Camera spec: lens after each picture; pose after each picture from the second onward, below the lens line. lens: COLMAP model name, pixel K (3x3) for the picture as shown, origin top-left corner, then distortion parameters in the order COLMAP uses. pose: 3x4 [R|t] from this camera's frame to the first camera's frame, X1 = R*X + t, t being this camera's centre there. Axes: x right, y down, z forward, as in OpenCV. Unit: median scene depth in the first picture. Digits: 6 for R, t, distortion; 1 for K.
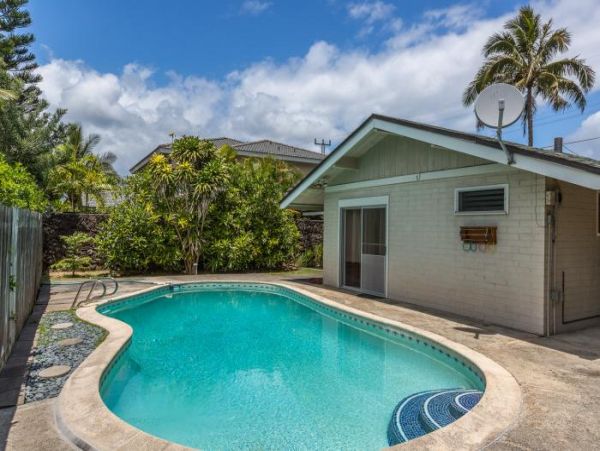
lens RADIAL K [[419.1, 0, 300.0], [0, 419.1, 225.5], [0, 0, 1]] dist [-0.002282, -0.000200]
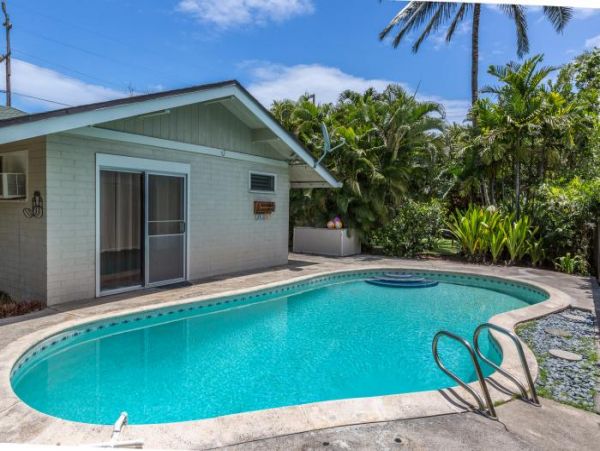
lens RADIAL K [[419.1, 0, 300.0], [0, 419.1, 225.5], [0, 0, 1]] dist [-0.002282, -0.000200]
pose [[-0.436989, -0.046327, 0.898273, -0.697438], [-0.014078, 0.998903, 0.044668, 0.014521], [-0.899357, 0.006874, -0.437162, 1.197107]]
